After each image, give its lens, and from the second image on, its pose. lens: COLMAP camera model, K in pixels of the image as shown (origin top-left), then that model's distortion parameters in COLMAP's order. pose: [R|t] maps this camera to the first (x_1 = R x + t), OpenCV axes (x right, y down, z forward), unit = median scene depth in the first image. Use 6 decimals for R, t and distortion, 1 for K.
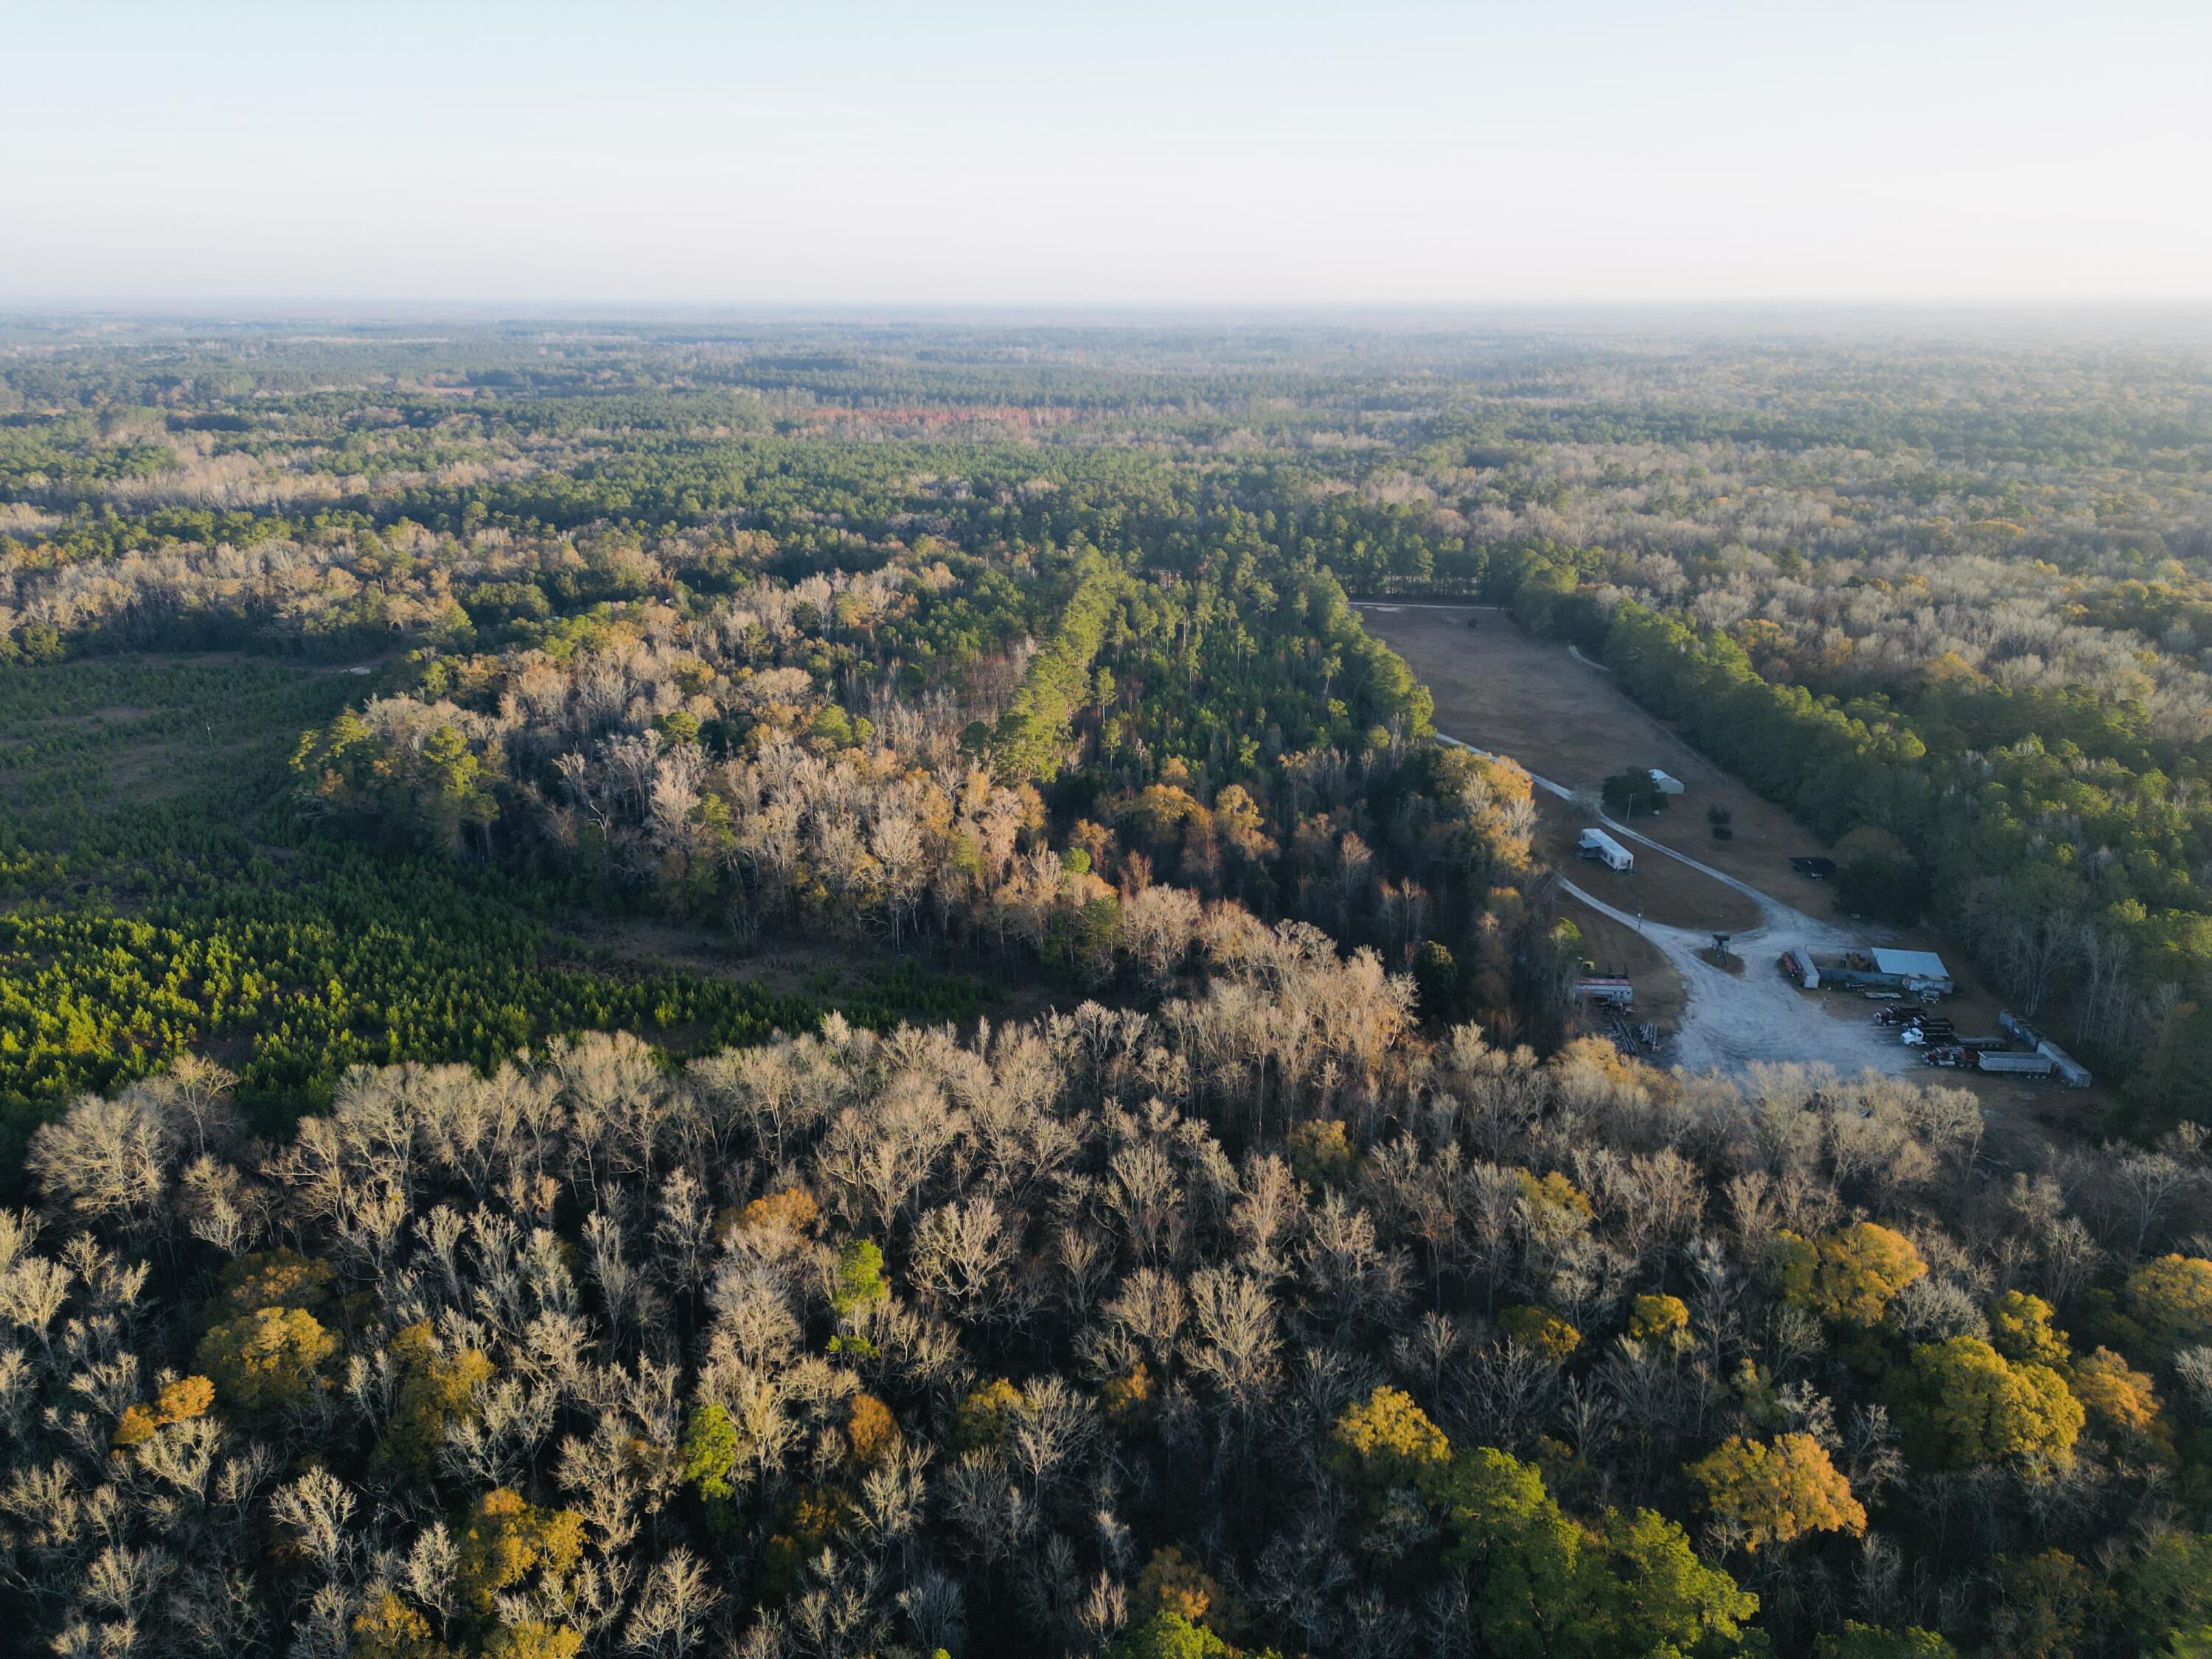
lens RADIAL K [[1529.7, 0, 1111.2], [0, 1529.7, 839.4], [0, 0, 1]] dist [0.087563, -0.081664]
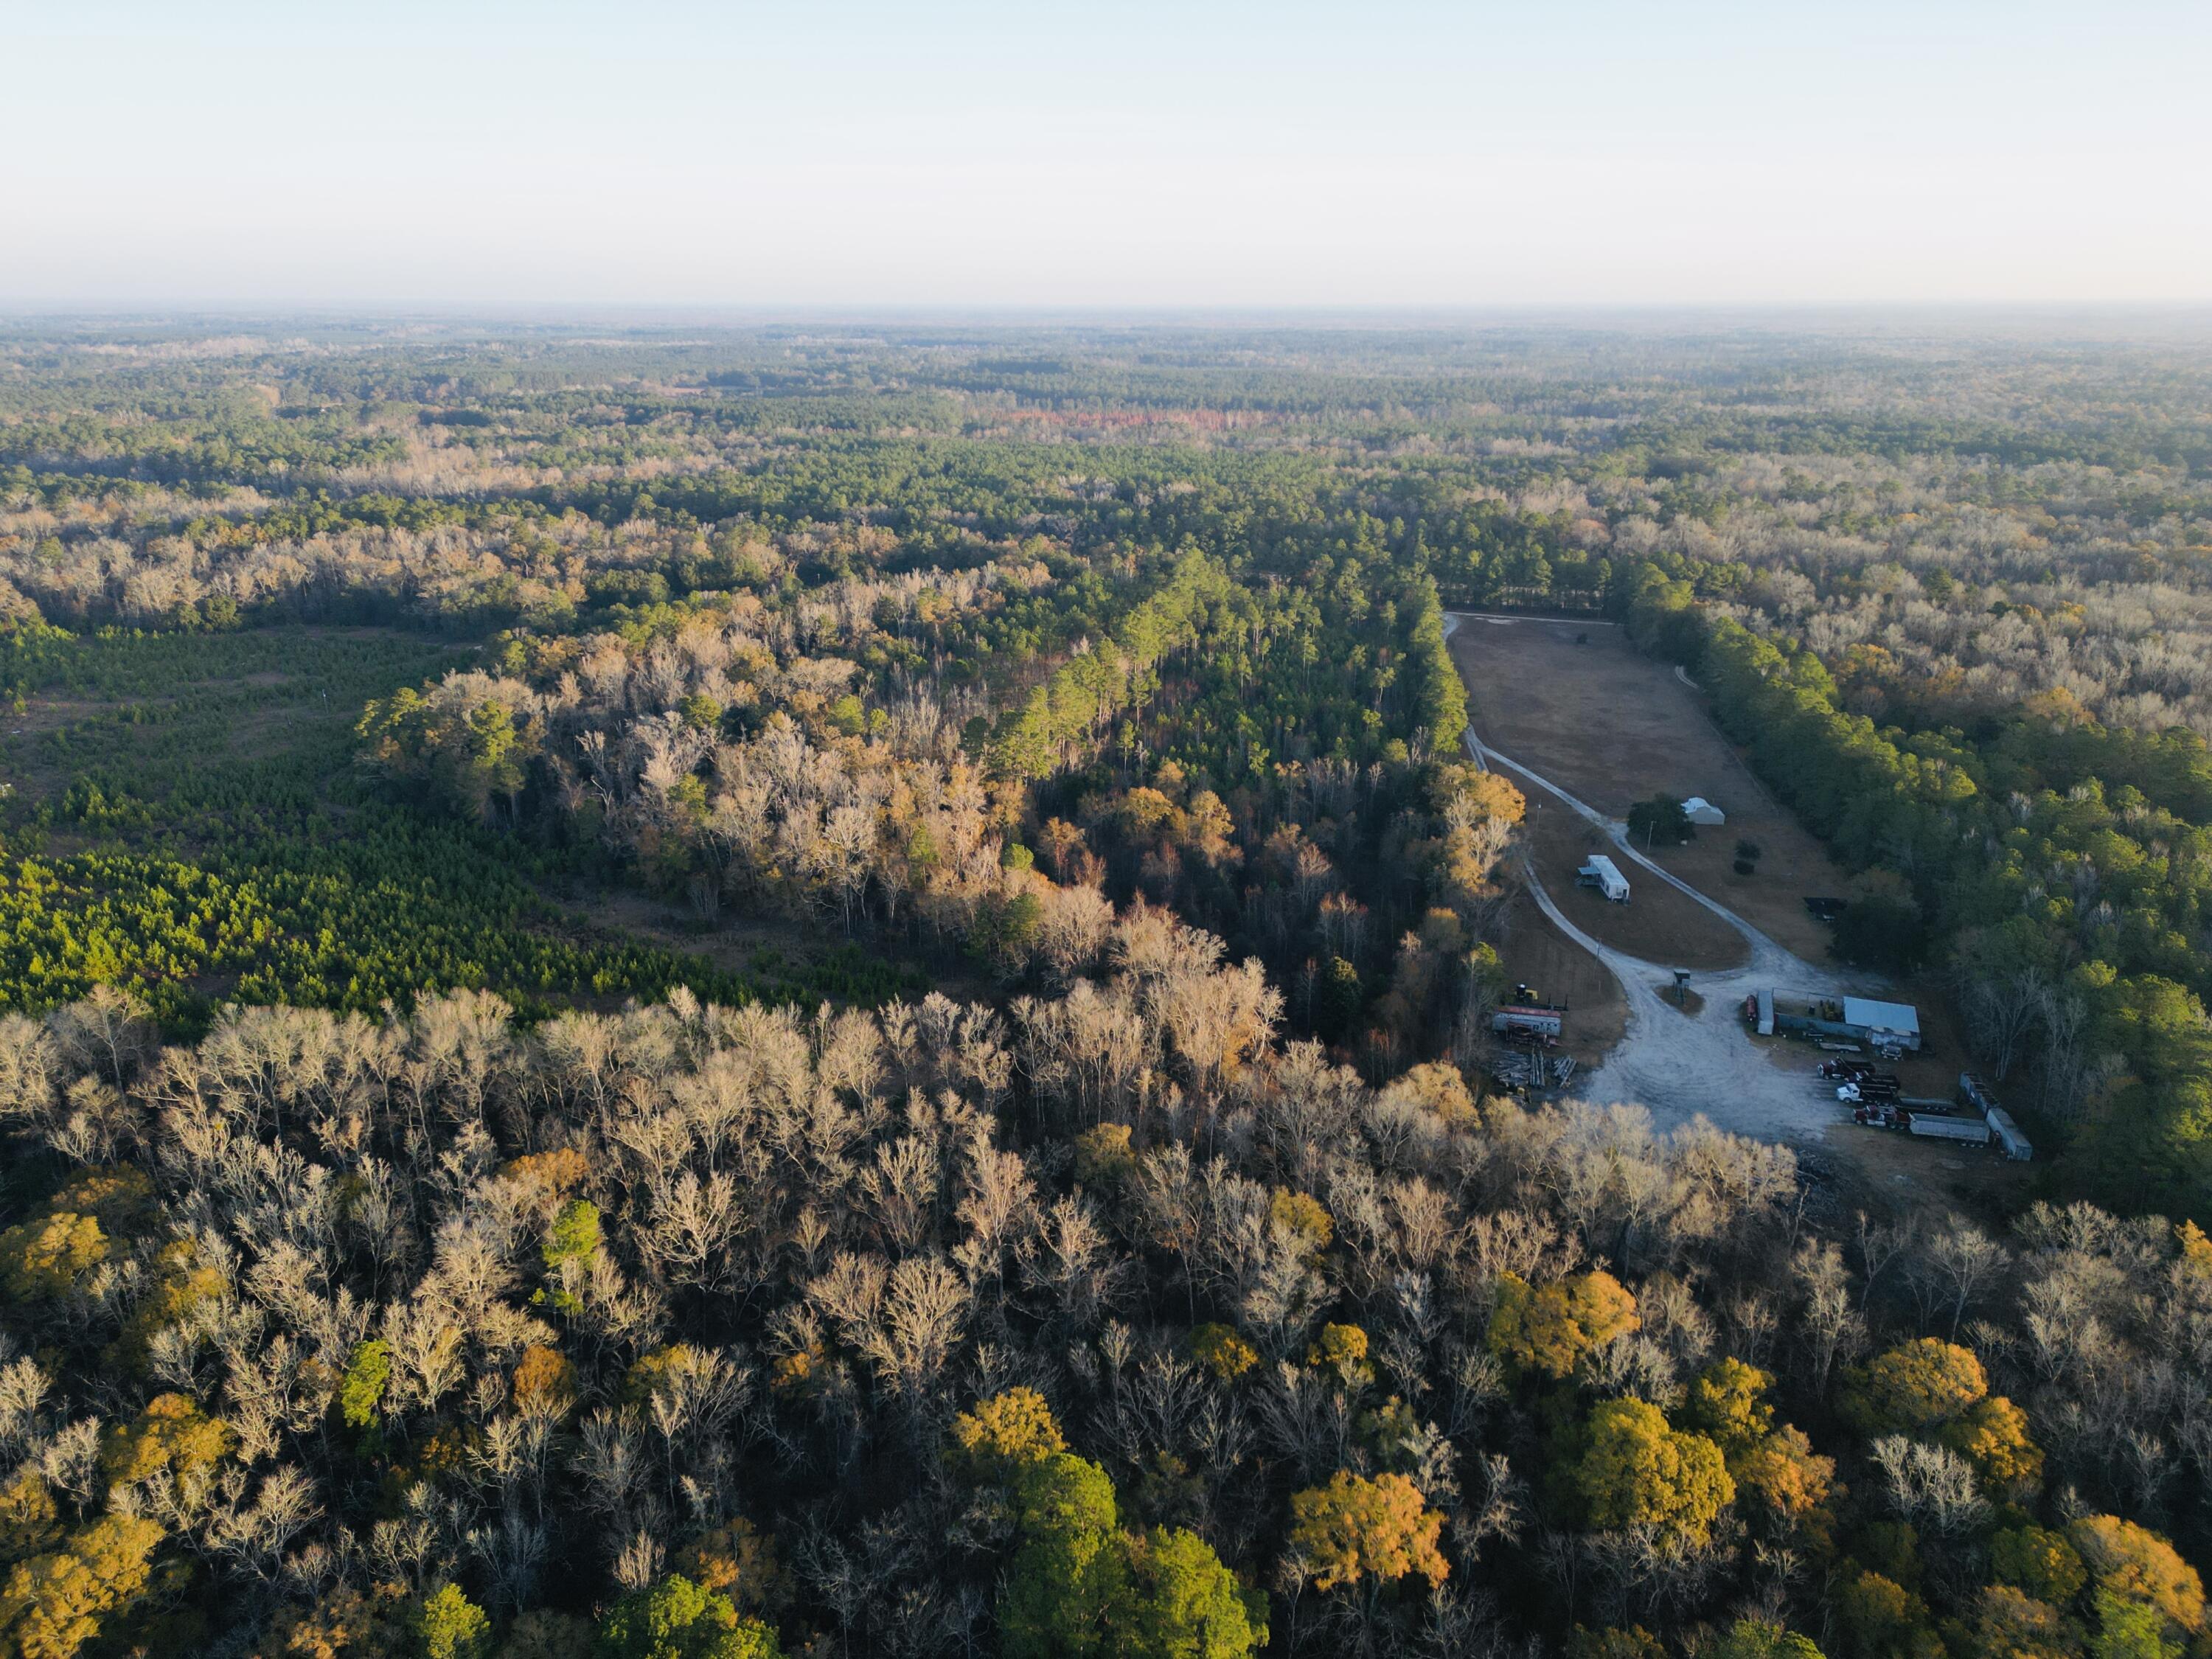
lens RADIAL K [[1529.7, 0, 1111.2], [0, 1529.7, 839.4], [0, 0, 1]] dist [0.087563, -0.081664]
pose [[0.987490, 0.053128, -0.148459, 0.146245], [-0.053419, 0.998570, 0.002030, -0.002364], [0.148354, 0.005926, 0.988917, 0.006458]]
